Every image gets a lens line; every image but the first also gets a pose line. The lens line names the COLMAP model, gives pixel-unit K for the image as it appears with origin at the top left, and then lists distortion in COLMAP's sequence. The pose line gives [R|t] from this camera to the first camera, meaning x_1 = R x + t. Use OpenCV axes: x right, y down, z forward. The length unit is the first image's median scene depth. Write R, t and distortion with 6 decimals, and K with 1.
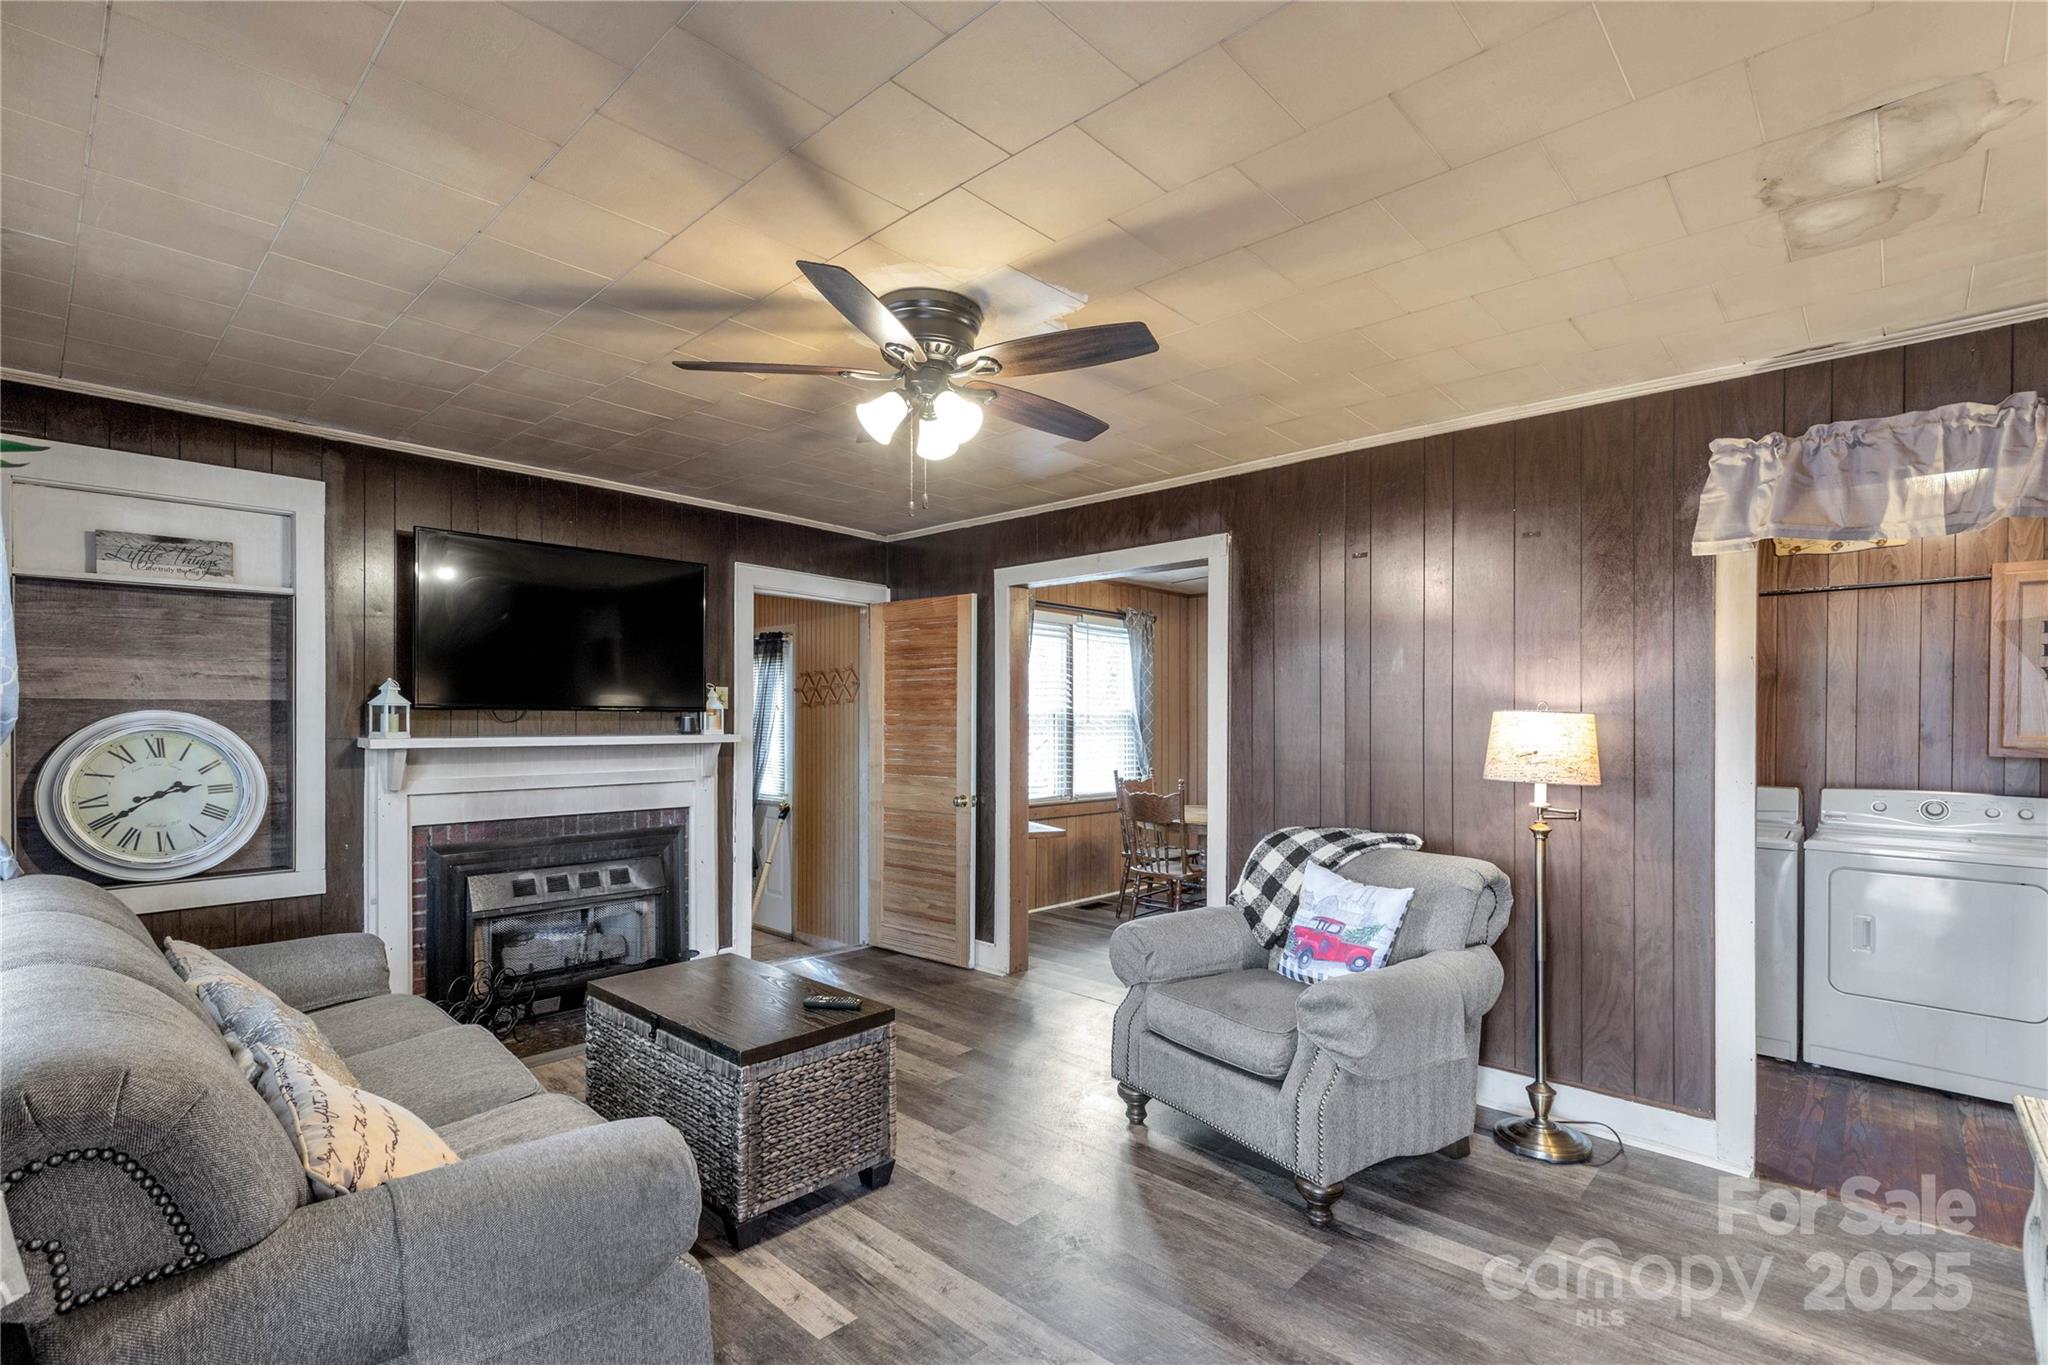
lens RADIAL K [[947.4, 0, 1018.7], [0, 947.4, 723.5], [0, 0, 1]] dist [-0.000067, 0.000040]
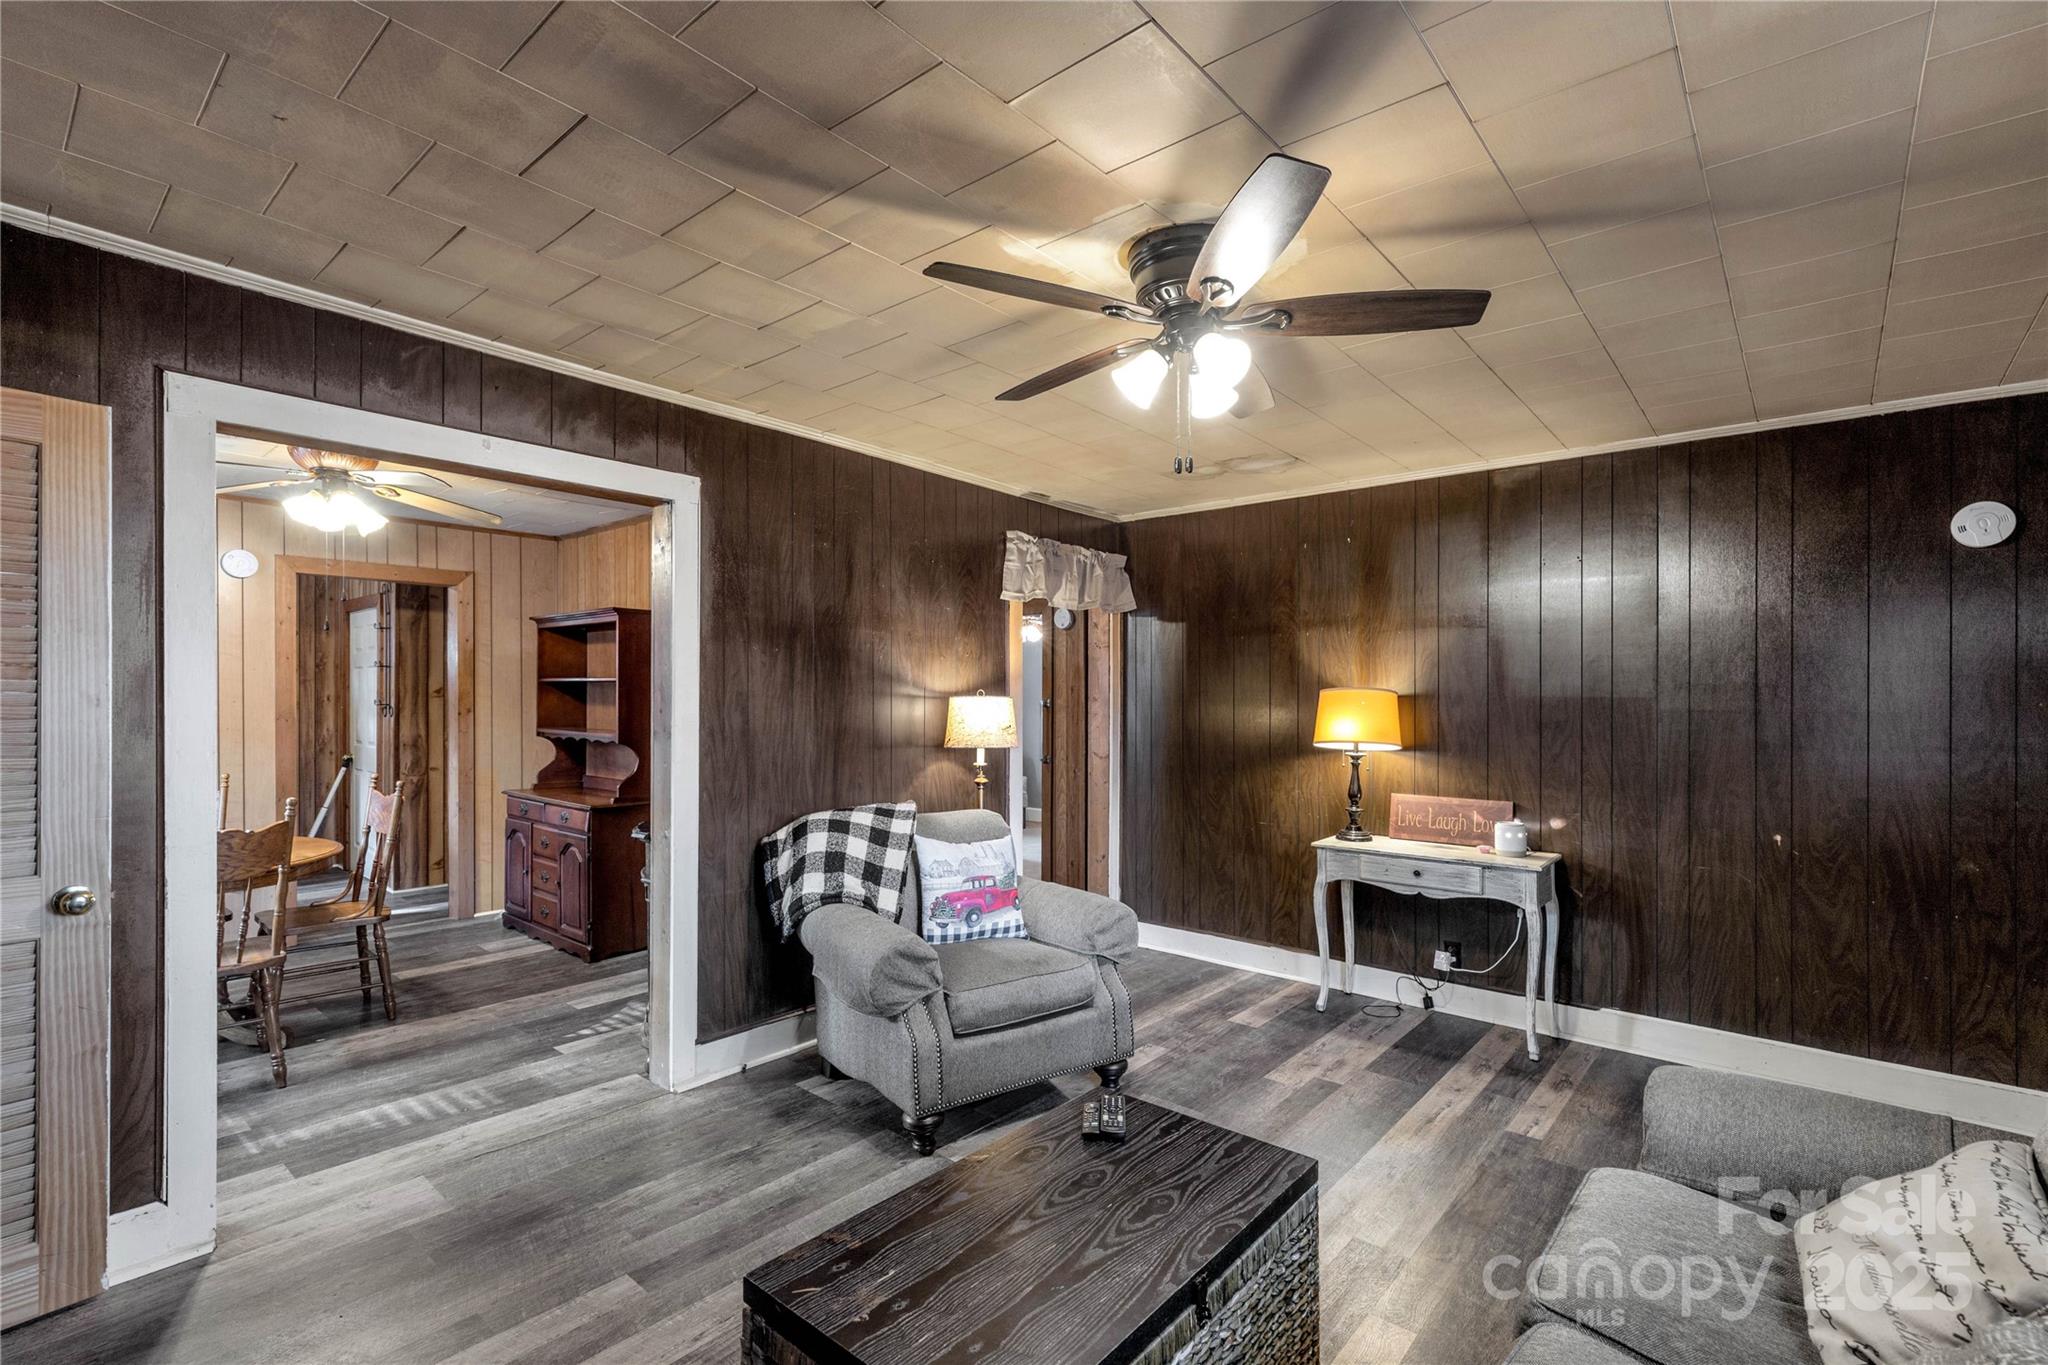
lens RADIAL K [[919.5, 0, 1019.0], [0, 919.5, 693.4], [0, 0, 1]] dist [0.001682, 0.000154]
pose [[-0.044904, -0.003375, 0.998986, -0.789613], [-0.002828, 0.999991, 0.003251, -0.021586], [-0.998987, -0.002680, -0.044913, 0.992922]]
